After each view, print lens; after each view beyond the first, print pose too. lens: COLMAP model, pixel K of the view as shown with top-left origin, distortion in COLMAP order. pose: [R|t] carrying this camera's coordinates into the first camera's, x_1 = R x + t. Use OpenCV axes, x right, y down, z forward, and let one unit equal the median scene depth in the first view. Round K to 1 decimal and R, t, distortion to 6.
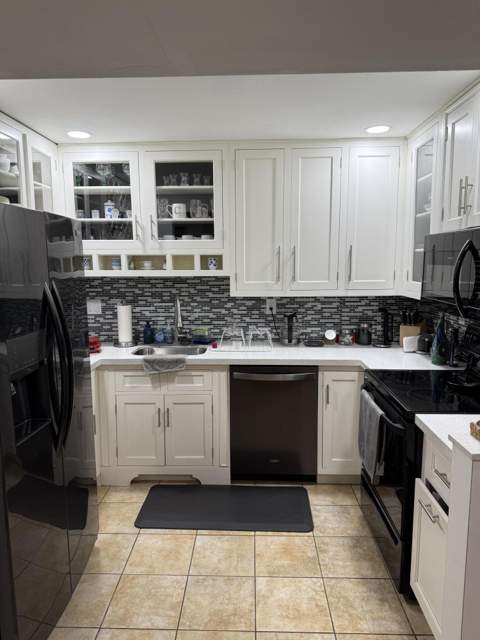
lens RADIAL K [[453.4, 0, 238.6], [0, 453.4, 321.9], [0, 0, 1]] dist [0.076014, -0.074199]
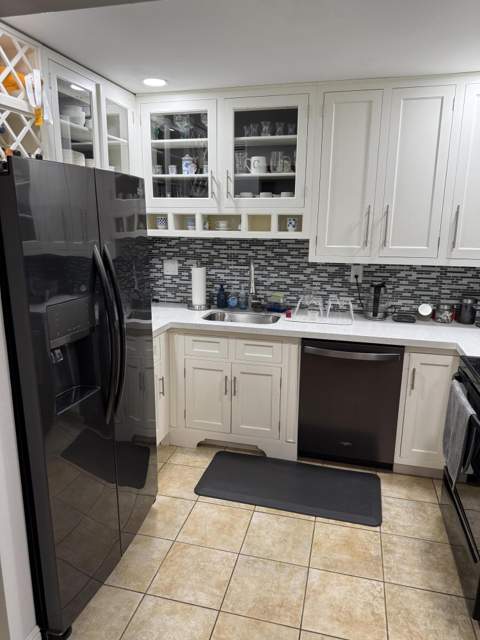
lens RADIAL K [[452.0, 0, 237.1], [0, 452.0, 324.3], [0, 0, 1]] dist [0.055950, -0.059226]
pose [[0.975749, 0.065468, -0.208874, 0.040144], [-0.044822, 0.993765, 0.102094, -0.018654], [0.214255, -0.090256, 0.972599, 0.080906]]
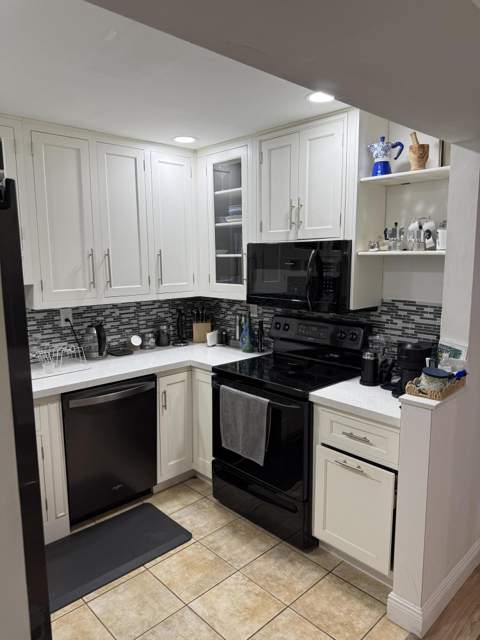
lens RADIAL K [[453.4, 0, 238.6], [0, 453.4, 321.9], [0, 0, 1]] dist [0.076014, -0.074199]
pose [[0.707161, -0.103314, 0.699464, -0.353819], [0.102255, 0.993811, 0.043410, -0.034769], [-0.699620, 0.040826, 0.713348, 0.170880]]
